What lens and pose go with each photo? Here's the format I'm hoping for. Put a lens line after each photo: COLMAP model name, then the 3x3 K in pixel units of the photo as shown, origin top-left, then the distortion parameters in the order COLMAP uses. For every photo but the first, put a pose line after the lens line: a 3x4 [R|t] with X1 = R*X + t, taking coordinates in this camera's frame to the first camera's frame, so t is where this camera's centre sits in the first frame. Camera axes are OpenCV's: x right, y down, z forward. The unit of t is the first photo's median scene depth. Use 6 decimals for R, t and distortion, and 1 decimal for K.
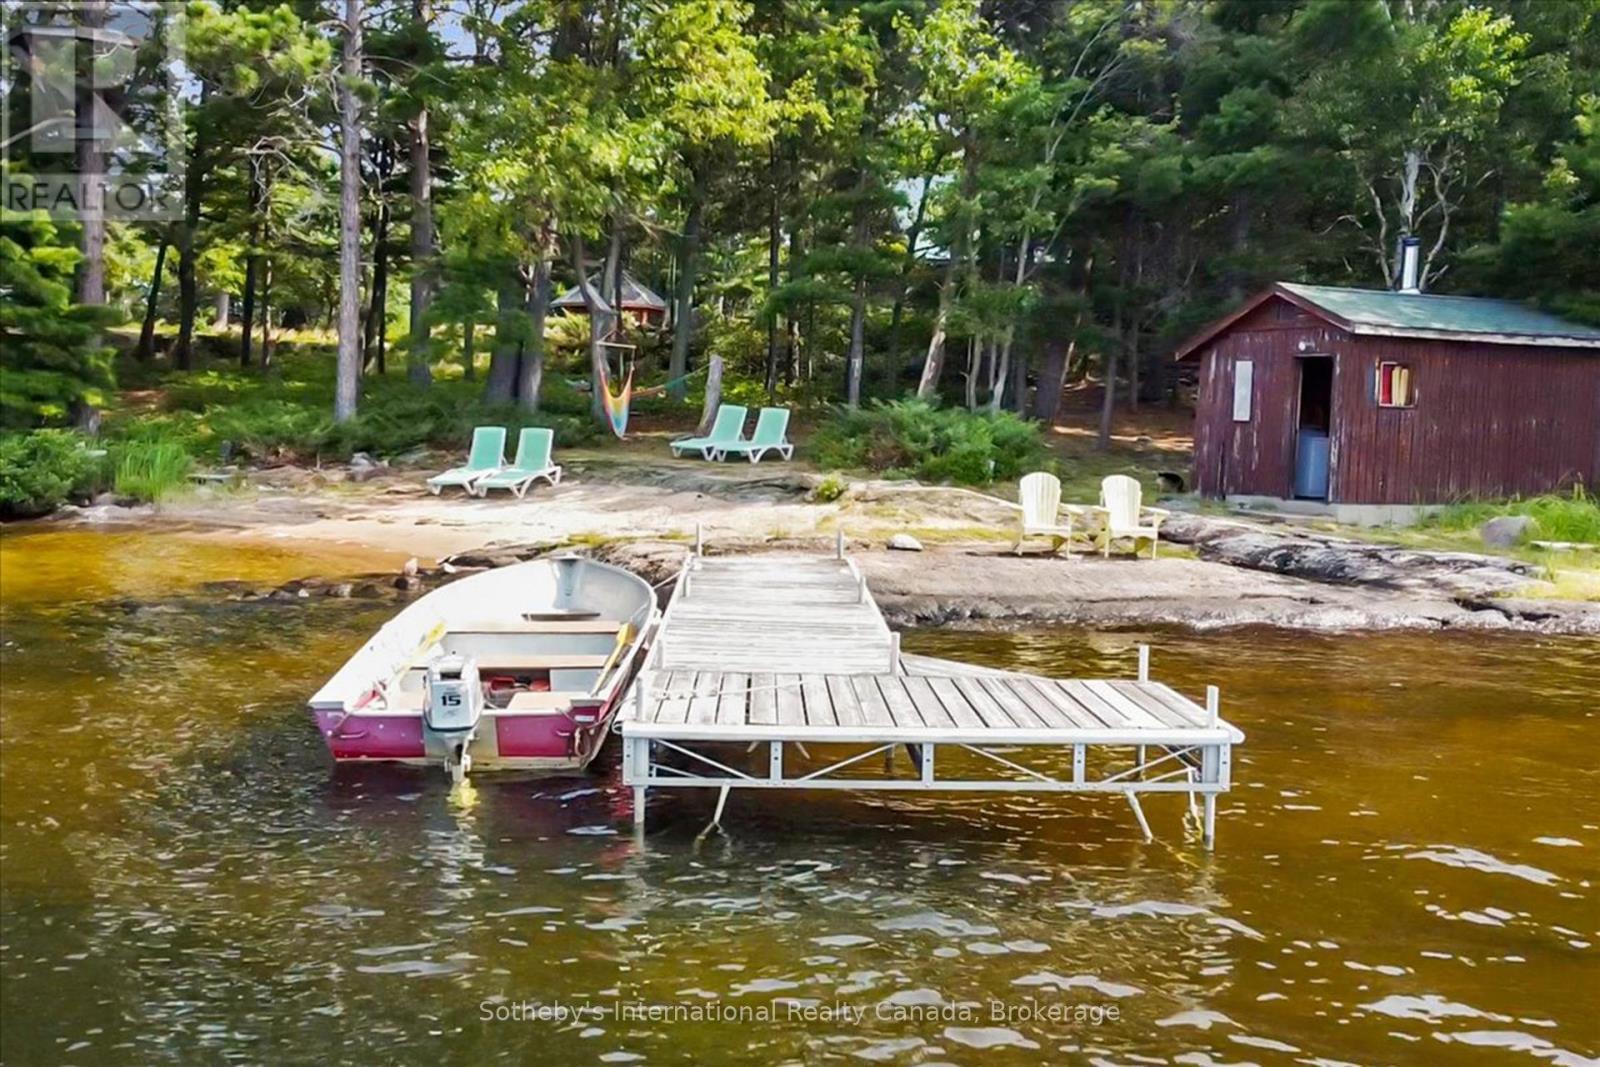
lens RADIAL K [[1609.9, 0, 800.0], [0, 1609.9, 533.5], [0, 0, 1]] dist [0.005238, 0.013162]
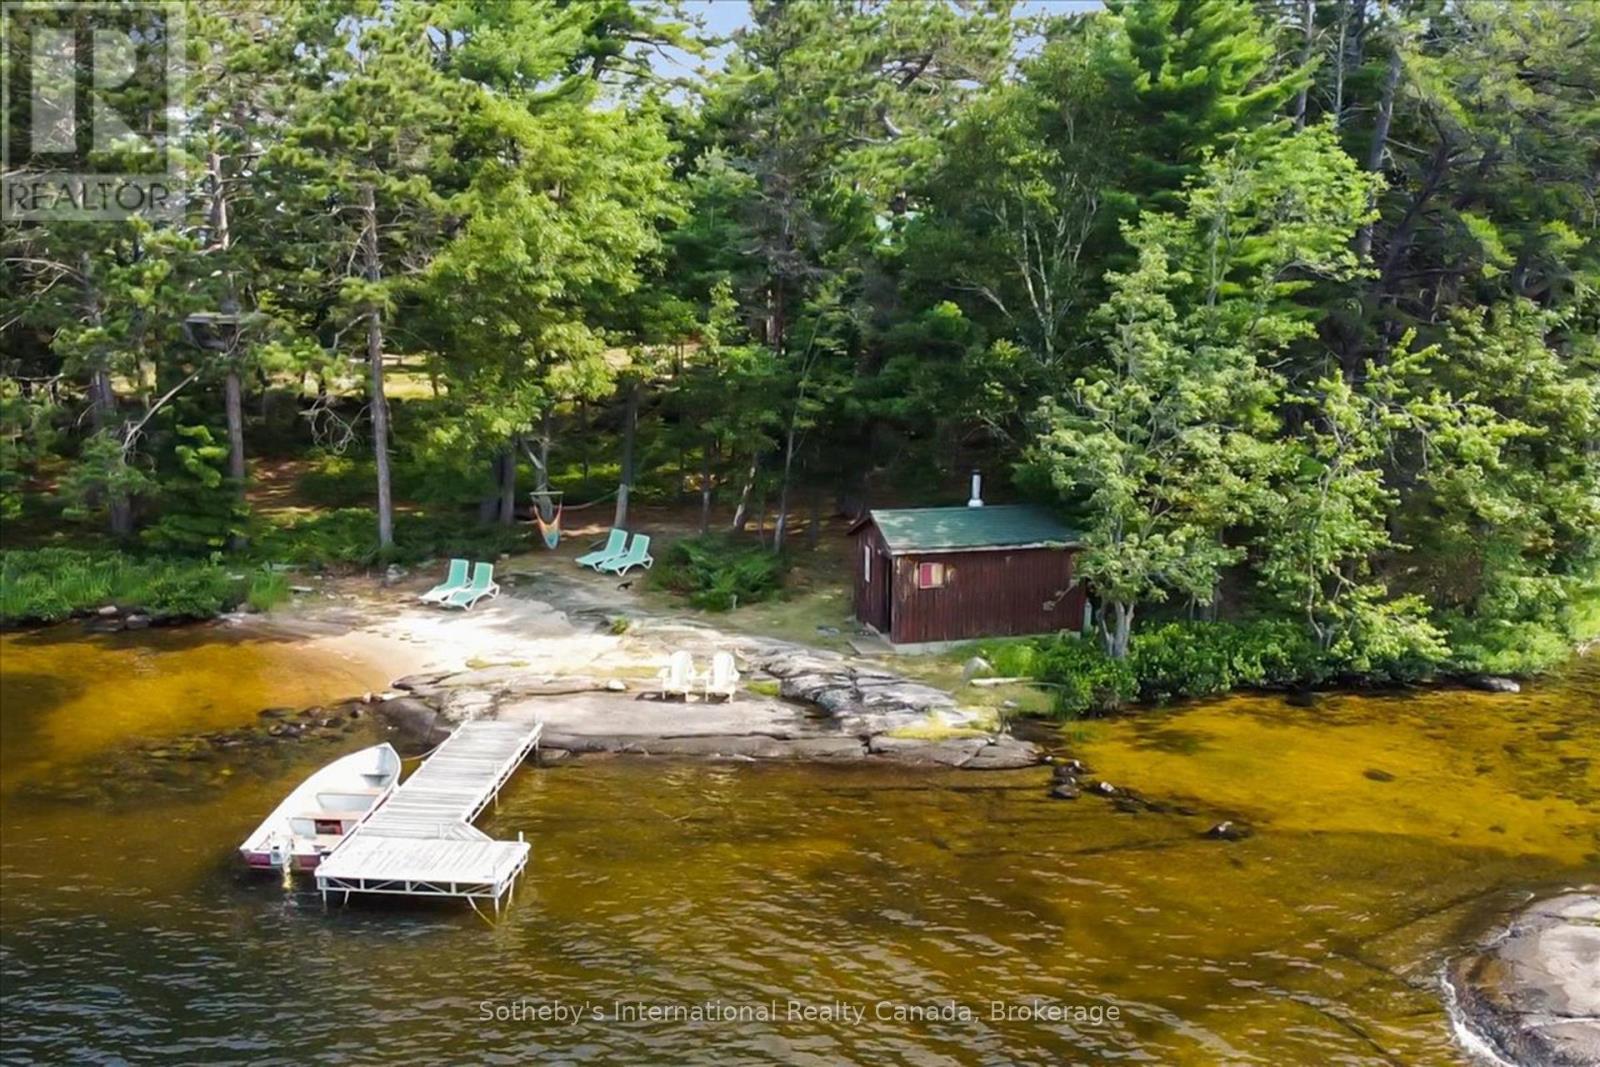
lens RADIAL K [[1609.9, 0, 800.0], [0, 1609.9, 533.5], [0, 0, 1]] dist [0.005238, 0.013162]
pose [[0.990384, 0.007141, -0.138160, 0.419681], [0.008051, 0.993999, 0.109091, -0.293099], [0.138110, -0.109154, 0.984384, -0.646661]]
